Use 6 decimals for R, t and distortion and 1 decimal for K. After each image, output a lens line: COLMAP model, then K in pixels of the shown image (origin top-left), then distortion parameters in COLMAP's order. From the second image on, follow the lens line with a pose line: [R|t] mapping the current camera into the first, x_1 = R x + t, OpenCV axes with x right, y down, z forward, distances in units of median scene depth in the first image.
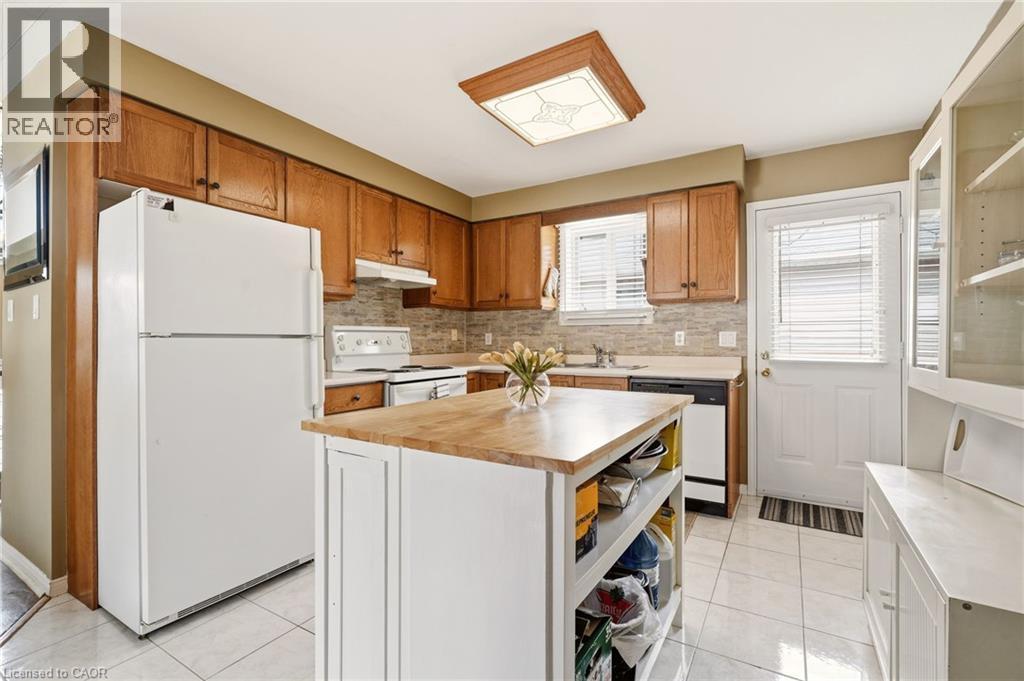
lens RADIAL K [[457.2, 0, 507.8], [0, 457.2, 346.0], [0, 0, 1]] dist [-0.006447, 0.002012]
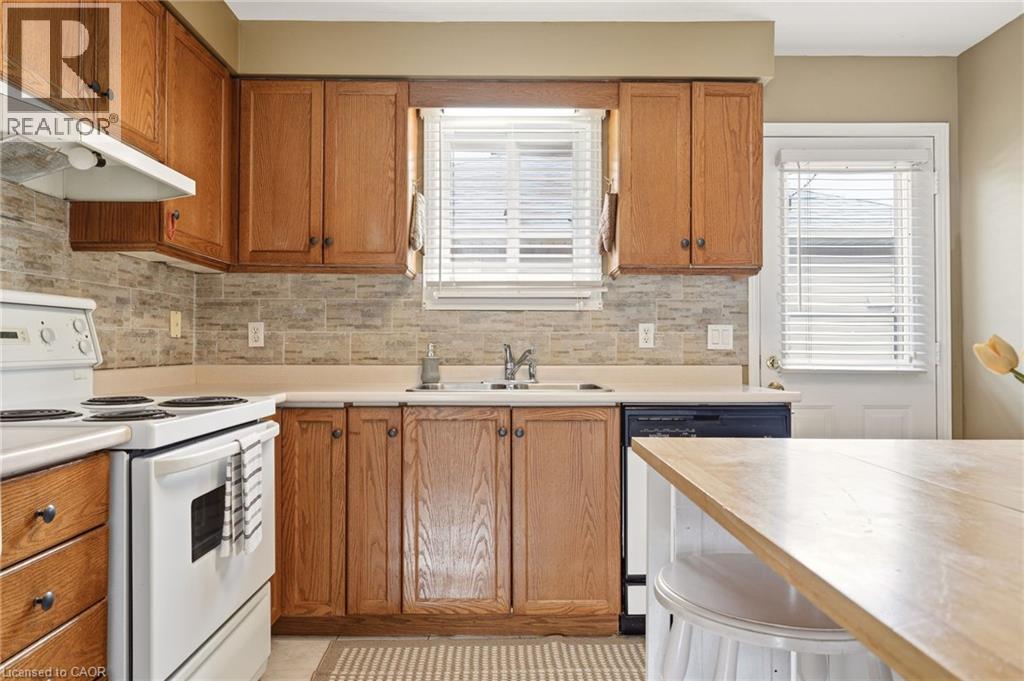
lens RADIAL K [[681.1, 0, 508.6], [0, 681.1, 338.7], [0, 0, 1]] dist [-0.000082, 0.001240]
pose [[0.854068, 0.009729, 0.520070, -0.217896], [0.003240, 0.999706, -0.024024, 0.007516], [-0.520151, 0.022203, 0.853786, 0.325455]]
